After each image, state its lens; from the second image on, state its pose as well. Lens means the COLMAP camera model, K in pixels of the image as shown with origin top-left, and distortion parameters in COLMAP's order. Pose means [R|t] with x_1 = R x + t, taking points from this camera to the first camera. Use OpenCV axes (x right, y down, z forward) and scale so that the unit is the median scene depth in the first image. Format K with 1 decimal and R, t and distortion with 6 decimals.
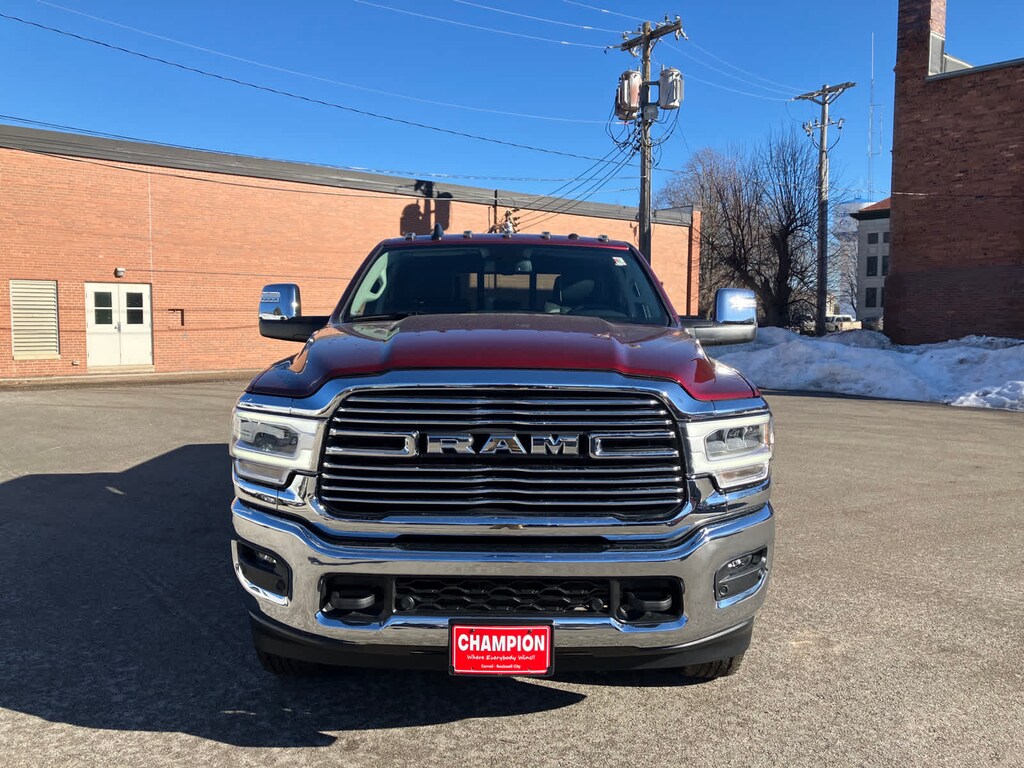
lens RADIAL K [[834.6, 0, 506.4], [0, 834.6, 377.8], [0, 0, 1]] dist [0.021866, -0.028983]
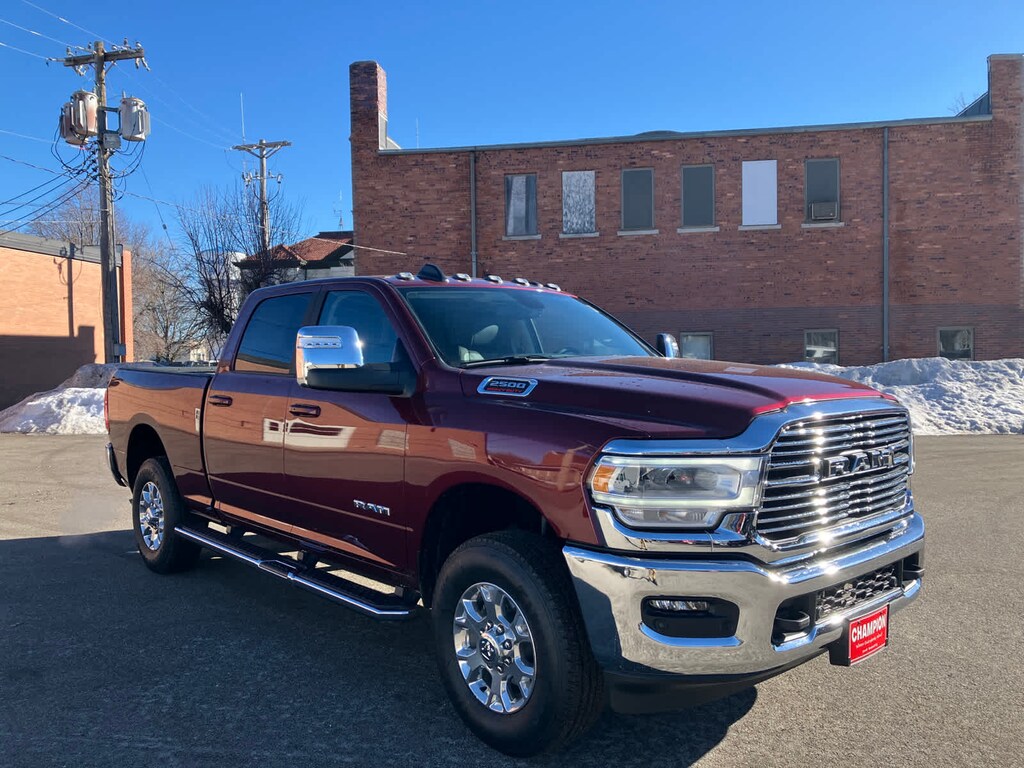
lens RADIAL K [[834.6, 0, 509.9], [0, 834.6, 391.9], [0, 0, 1]] dist [0.021866, -0.028983]
pose [[0.747731, -0.038455, 0.662887, -0.121678], [0.062993, 0.997927, -0.013164, -0.004283], [-0.661007, 0.051600, 0.748604, 0.042829]]
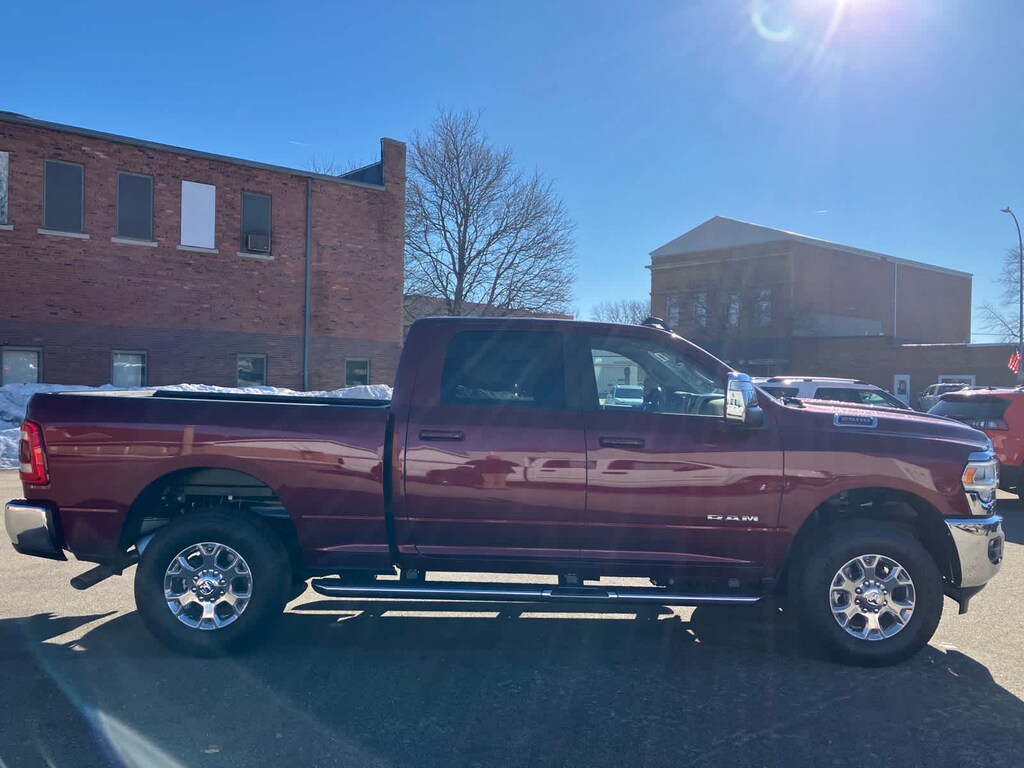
lens RADIAL K [[834.6, 0, 518.9], [0, 834.6, 386.3], [0, 0, 1]] dist [0.021866, -0.028983]
pose [[-0.025187, -0.008737, 0.999645, -0.233046], [0.051289, 0.998634, 0.010021, -0.021923], [-0.998366, 0.051523, -0.024704, 0.231522]]
